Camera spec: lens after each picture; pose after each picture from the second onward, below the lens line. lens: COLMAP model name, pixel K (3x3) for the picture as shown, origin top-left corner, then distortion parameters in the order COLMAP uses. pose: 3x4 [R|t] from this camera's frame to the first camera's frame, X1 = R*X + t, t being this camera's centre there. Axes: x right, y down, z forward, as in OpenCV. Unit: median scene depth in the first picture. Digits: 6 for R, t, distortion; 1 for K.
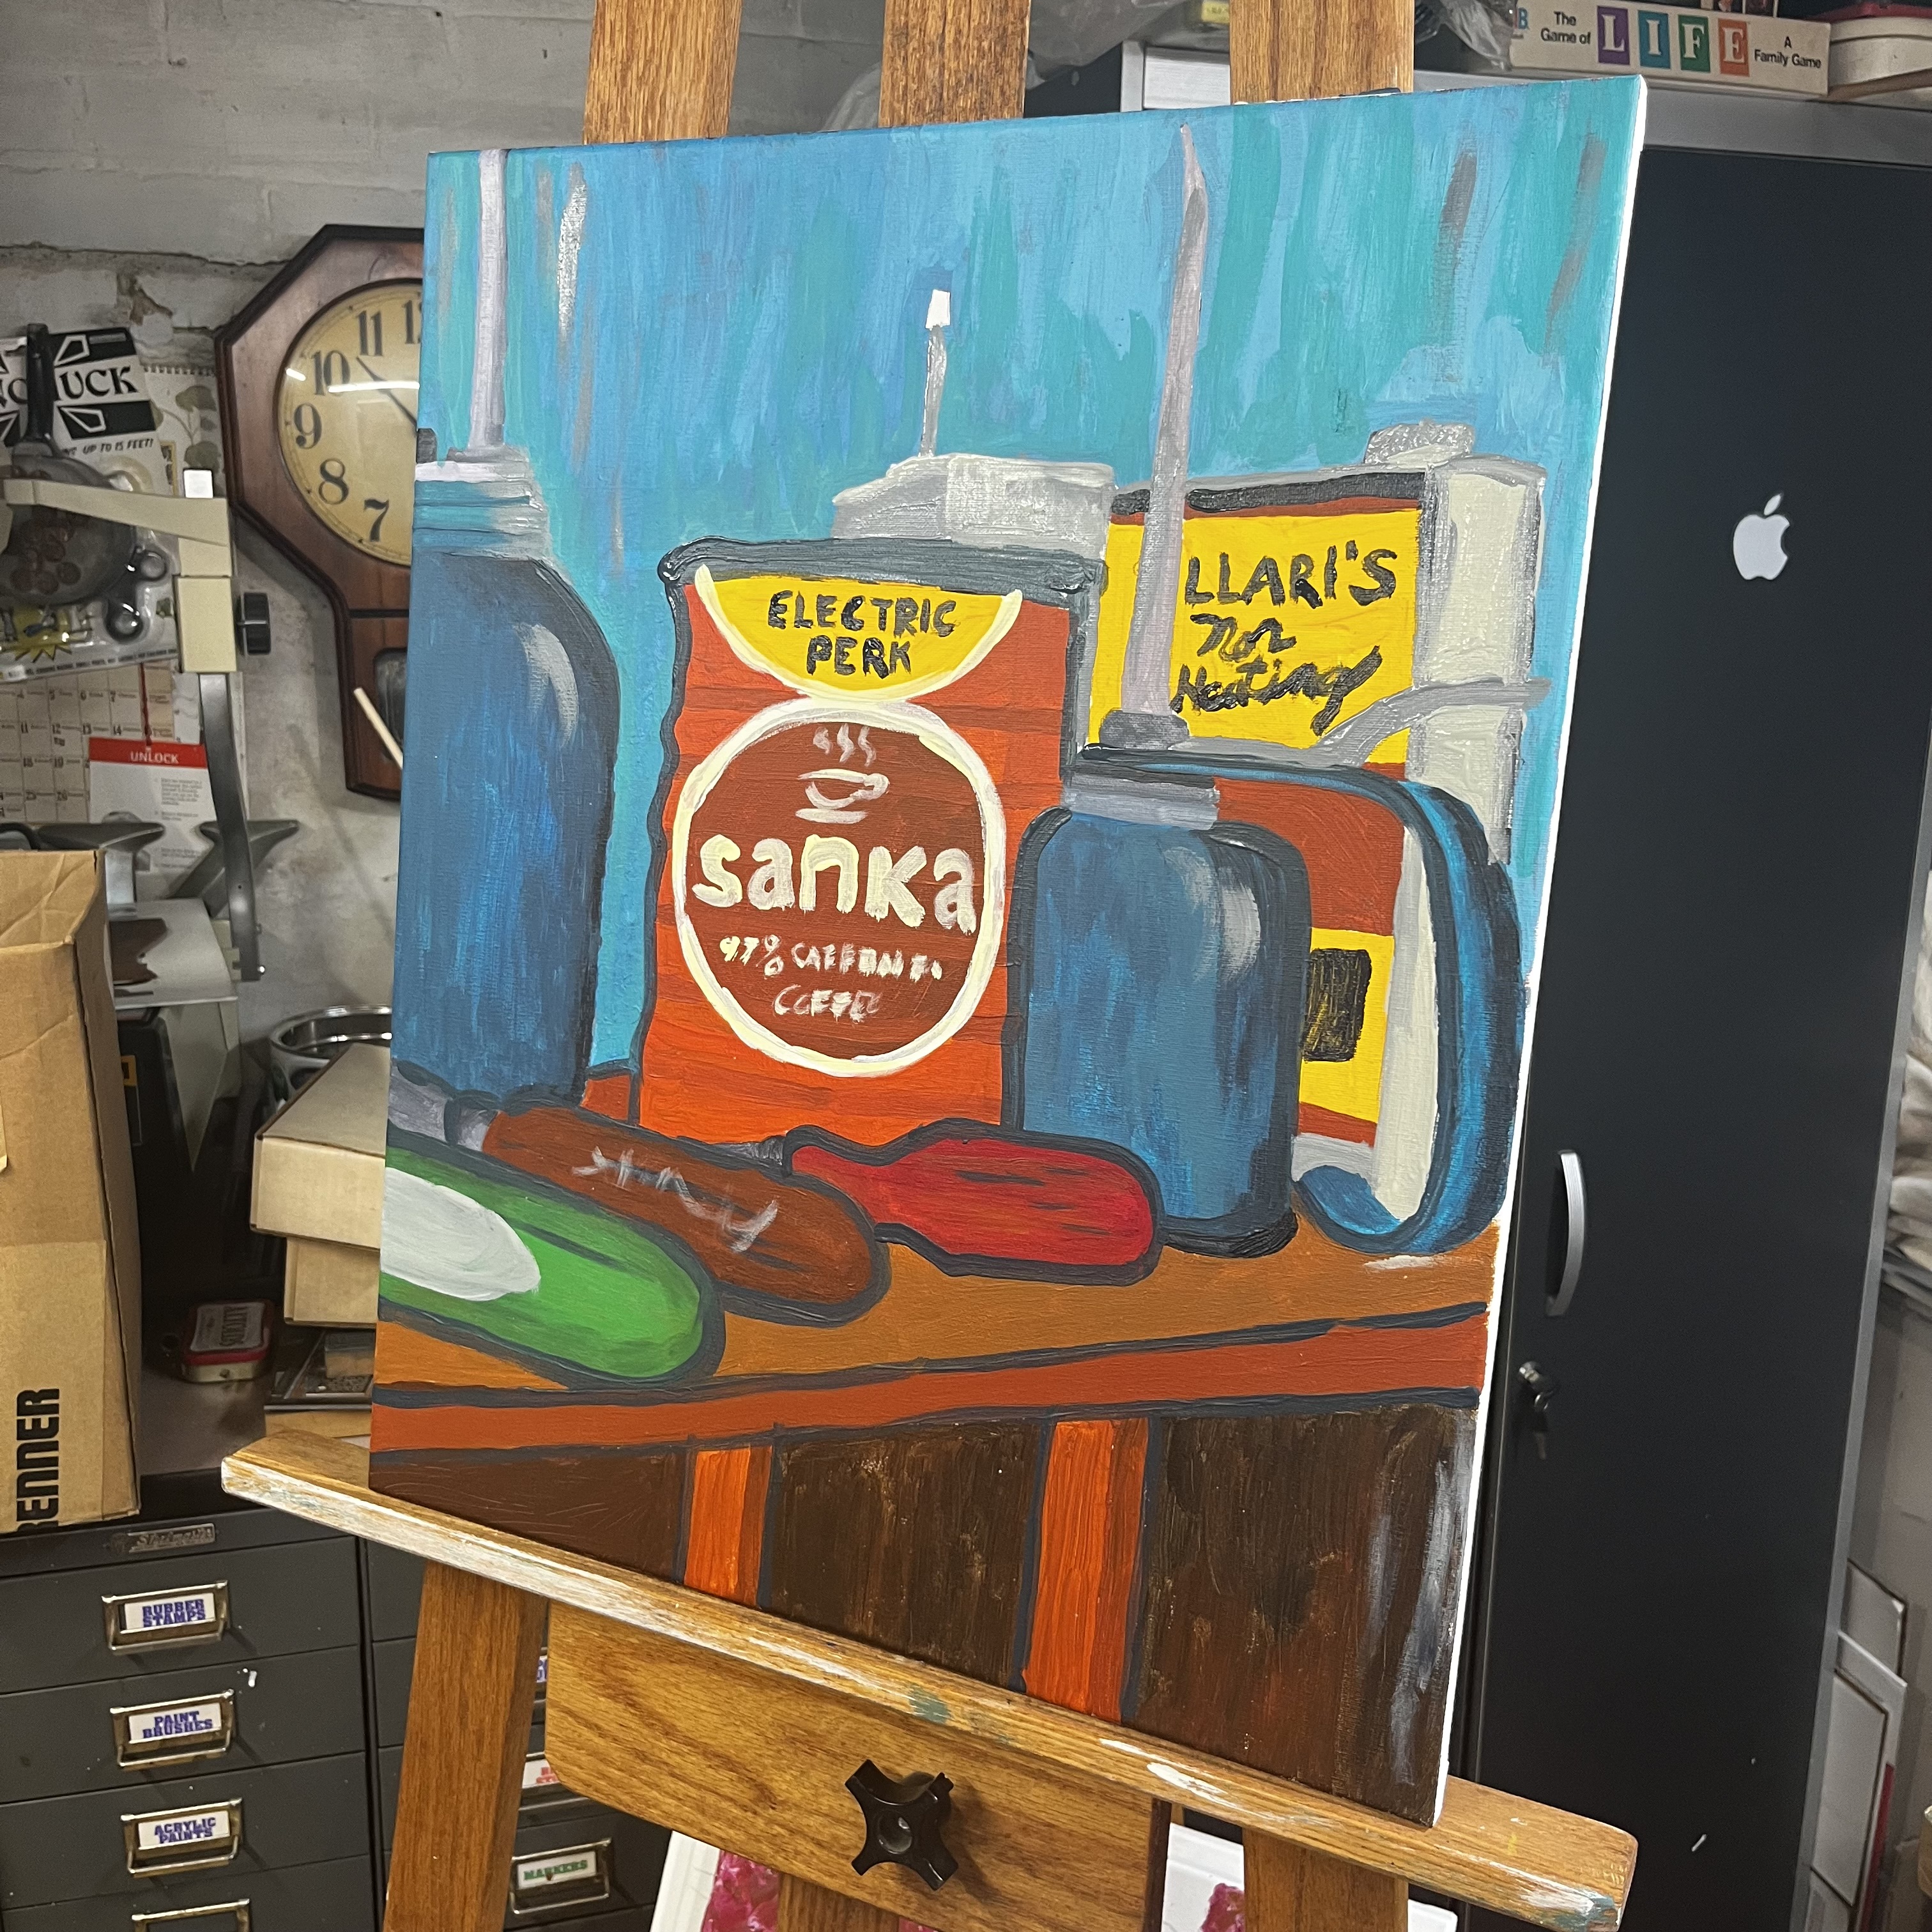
lens RADIAL K [[1955.0, 0, 962.5], [0, 1955.0, 958.0], [0, 0, 1]] dist [-0.009653, 0.000000]
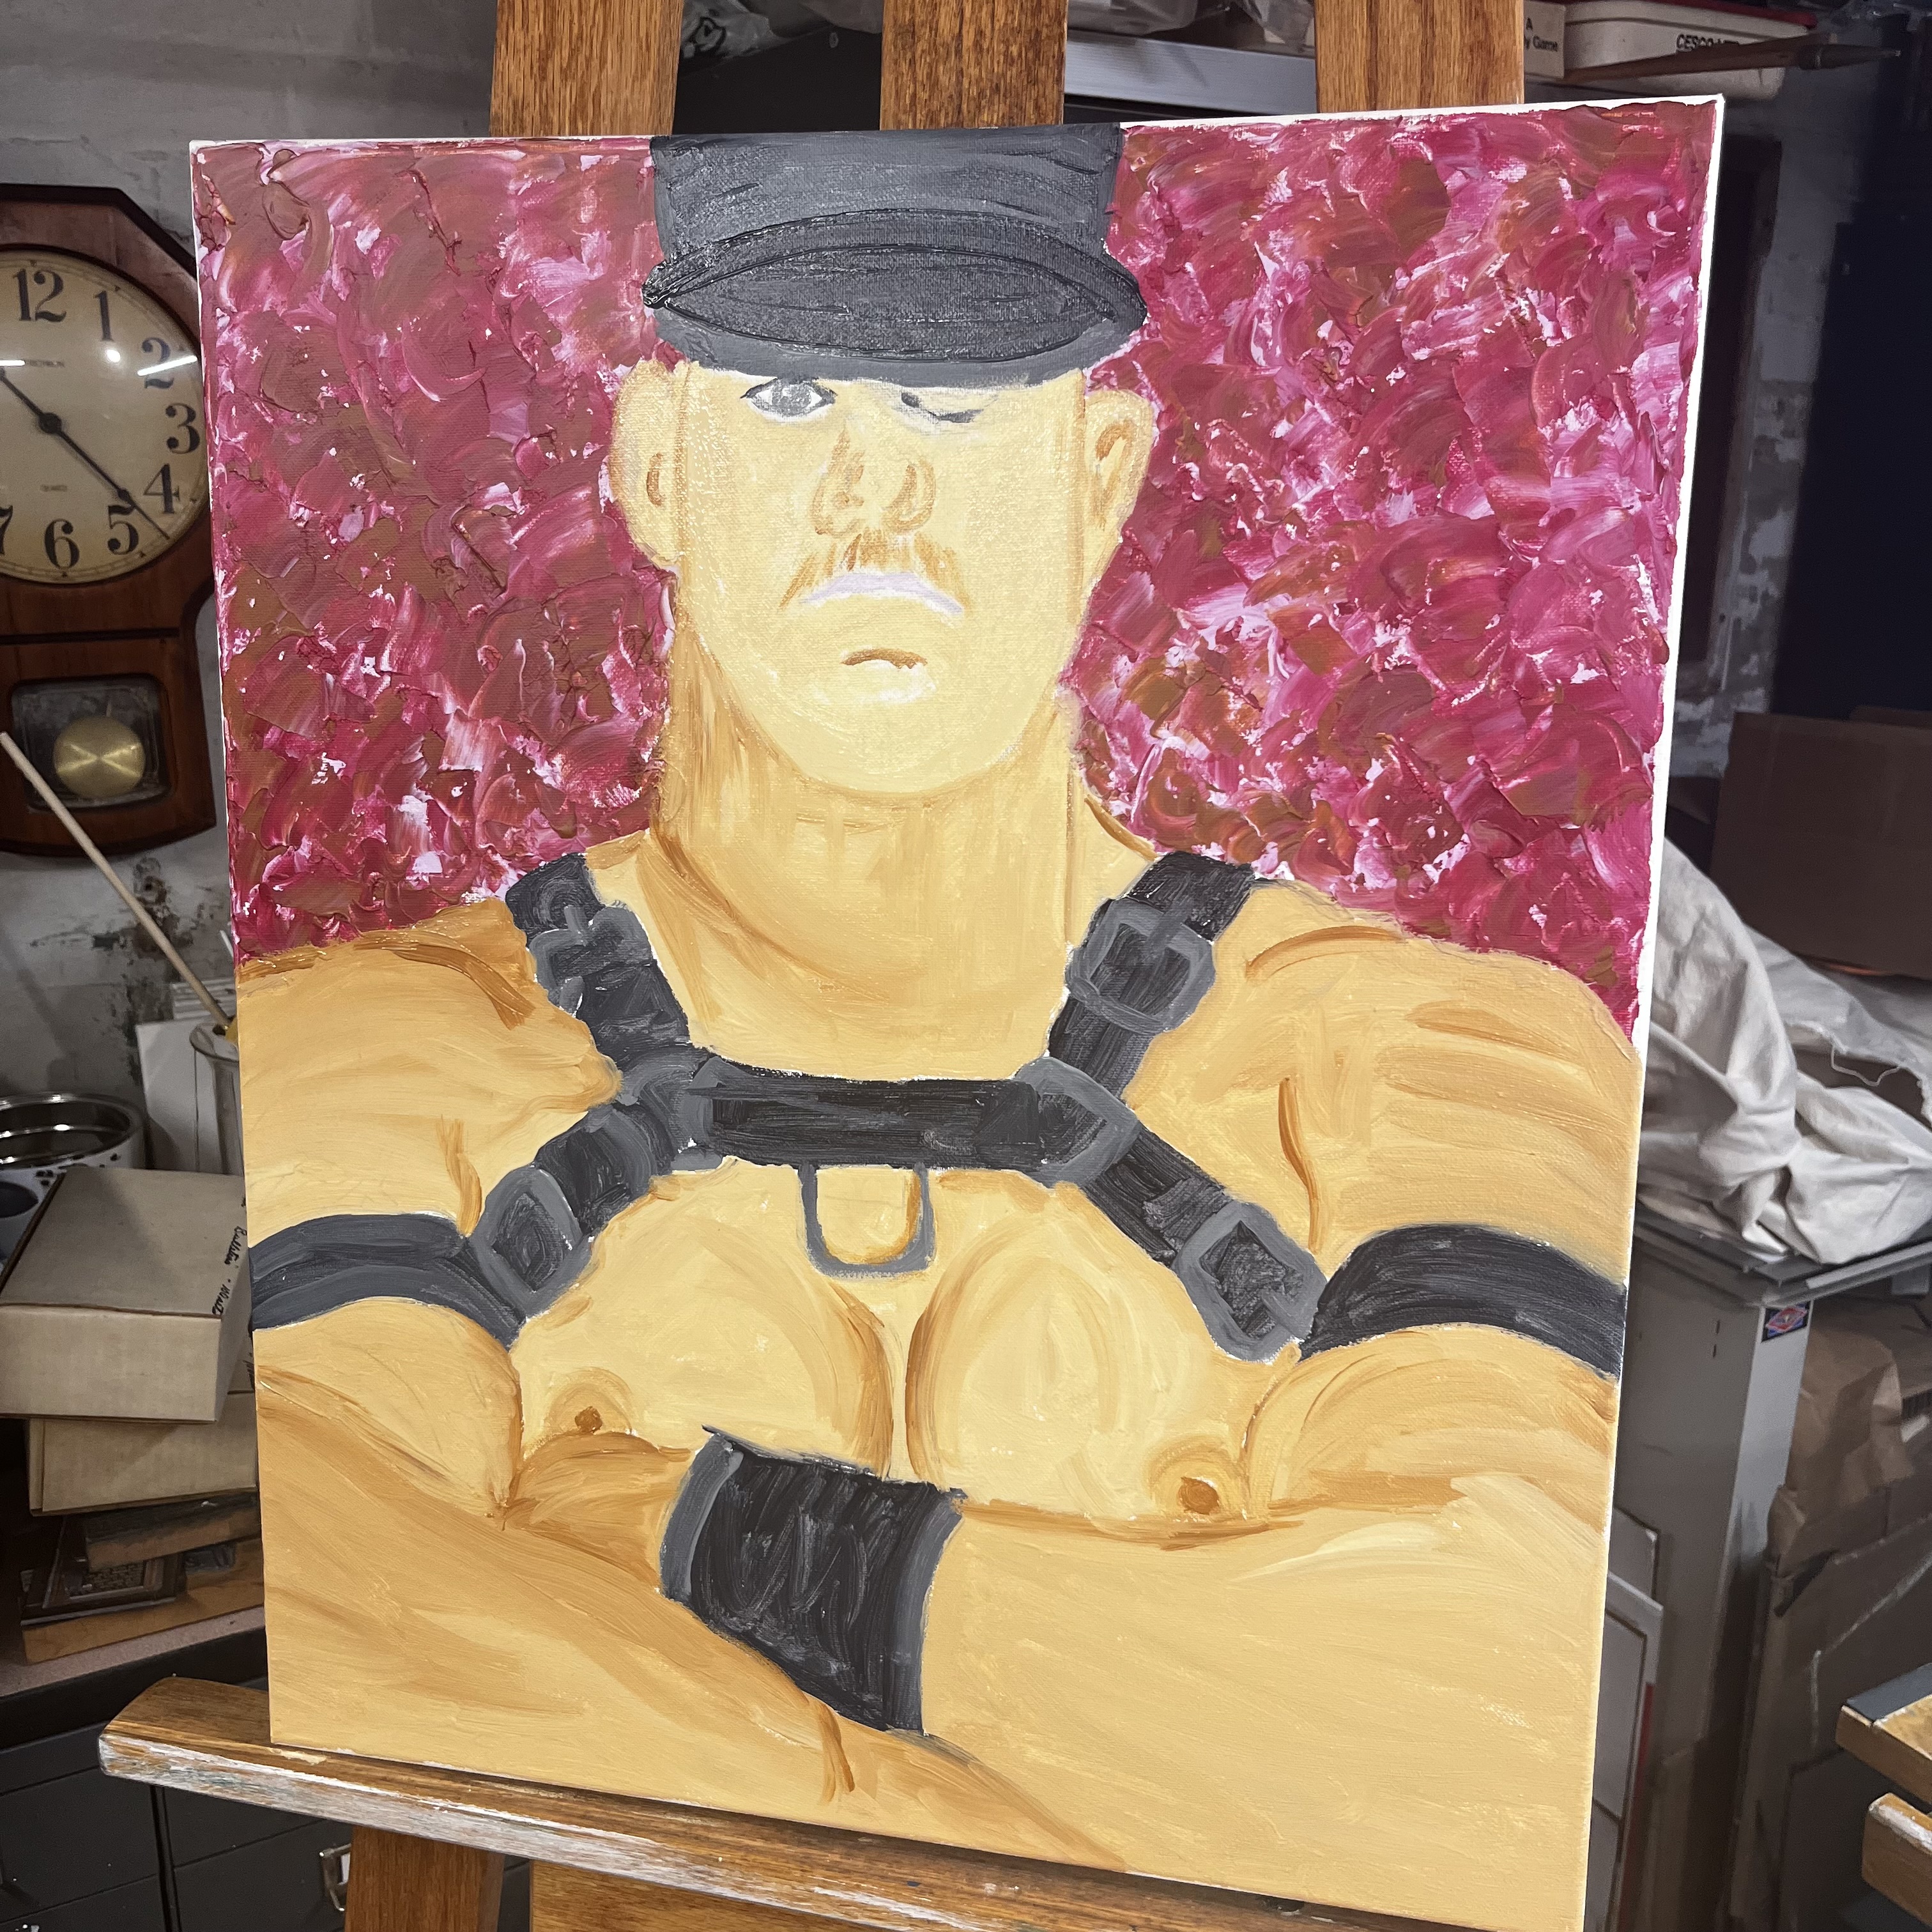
lens RADIAL K [[1955.0, 0, 965.2], [0, 1955.0, 975.1], [0, 0, 1]] dist [-0.009653, 0.000000]
pose [[0.977013, -0.067342, 0.202262, -0.193030], [0.059908, 0.997292, 0.042663, -0.093293], [-0.204588, -0.029565, 0.978402, 0.143377]]
